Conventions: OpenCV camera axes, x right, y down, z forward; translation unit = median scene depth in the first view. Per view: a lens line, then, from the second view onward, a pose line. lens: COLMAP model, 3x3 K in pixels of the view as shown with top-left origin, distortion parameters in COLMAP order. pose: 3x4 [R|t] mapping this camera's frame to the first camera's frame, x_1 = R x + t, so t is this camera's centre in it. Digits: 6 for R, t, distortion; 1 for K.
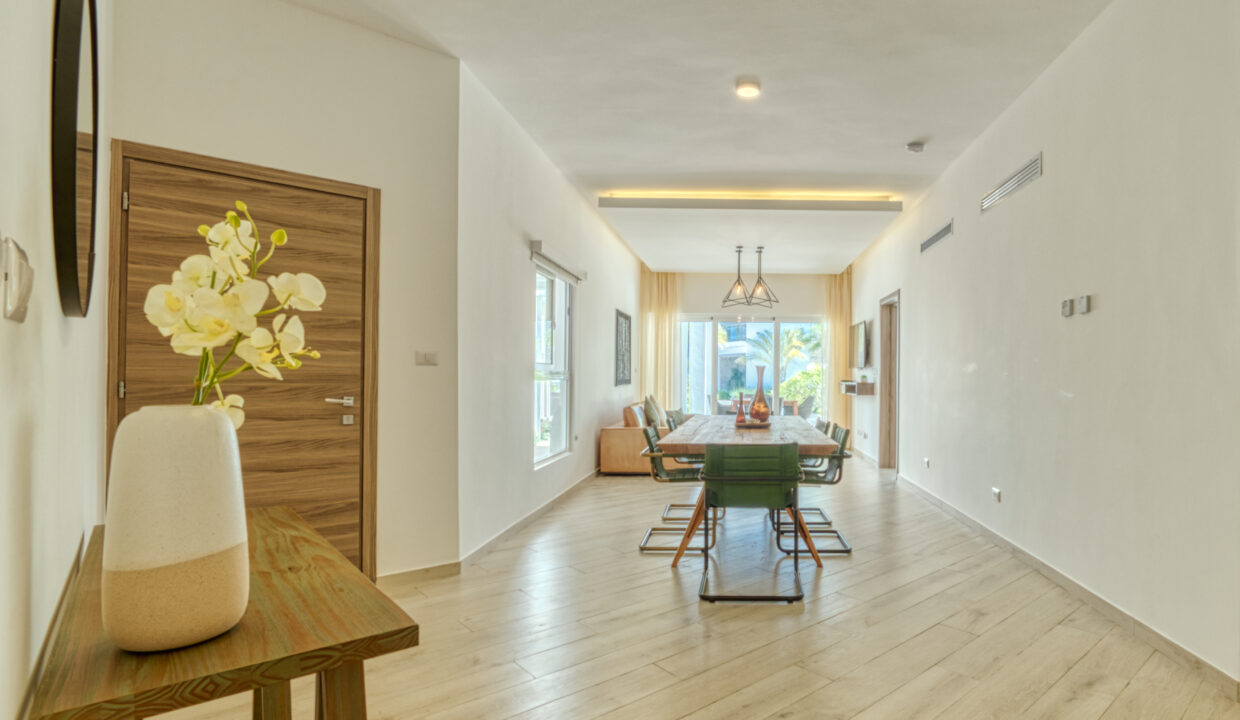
lens RADIAL K [[632.5, 0, 737.9], [0, 632.5, 377.3], [0, 0, 1]] dist [-0.001780, -0.000216]
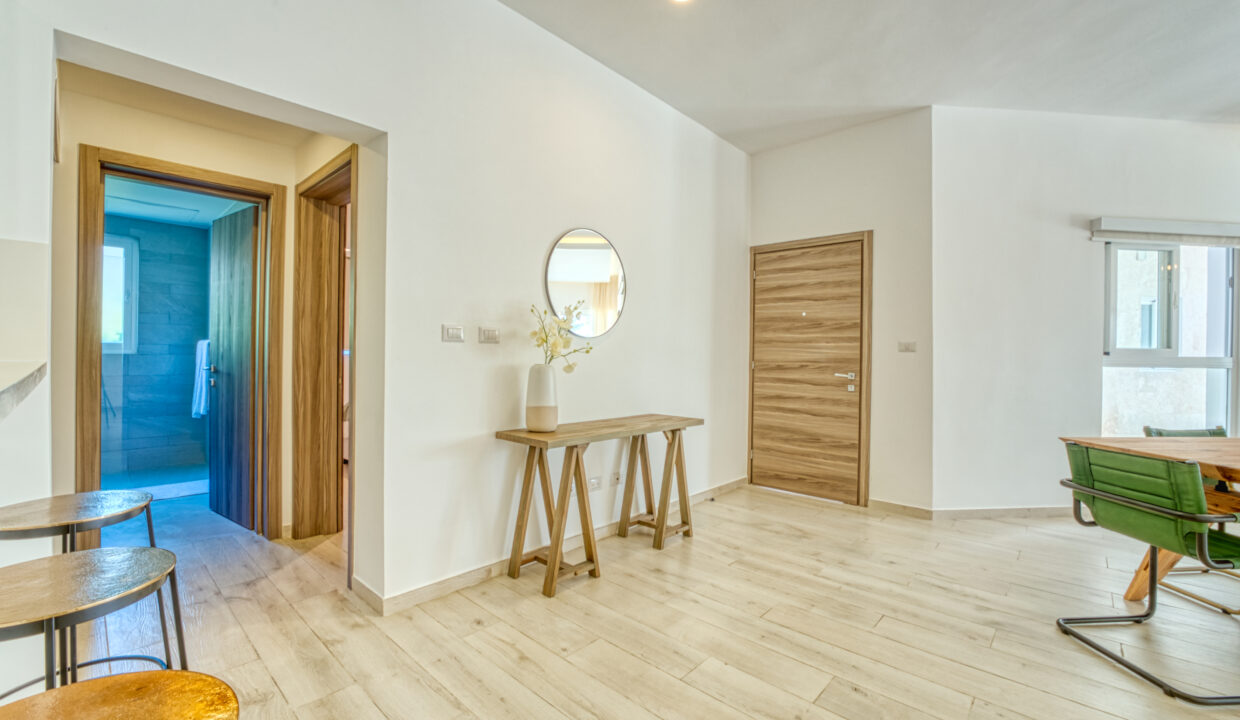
lens RADIAL K [[519.0, 0, 620.0], [0, 519.0, 360.0], [0, 0, 1]] dist [-0.005703, -0.000400]
pose [[0.085494, 0.003603, -0.996332, 0.236915], [-0.012858, 0.999914, 0.002512, 0.001380], [0.996256, 0.012596, 0.085533, 0.138913]]
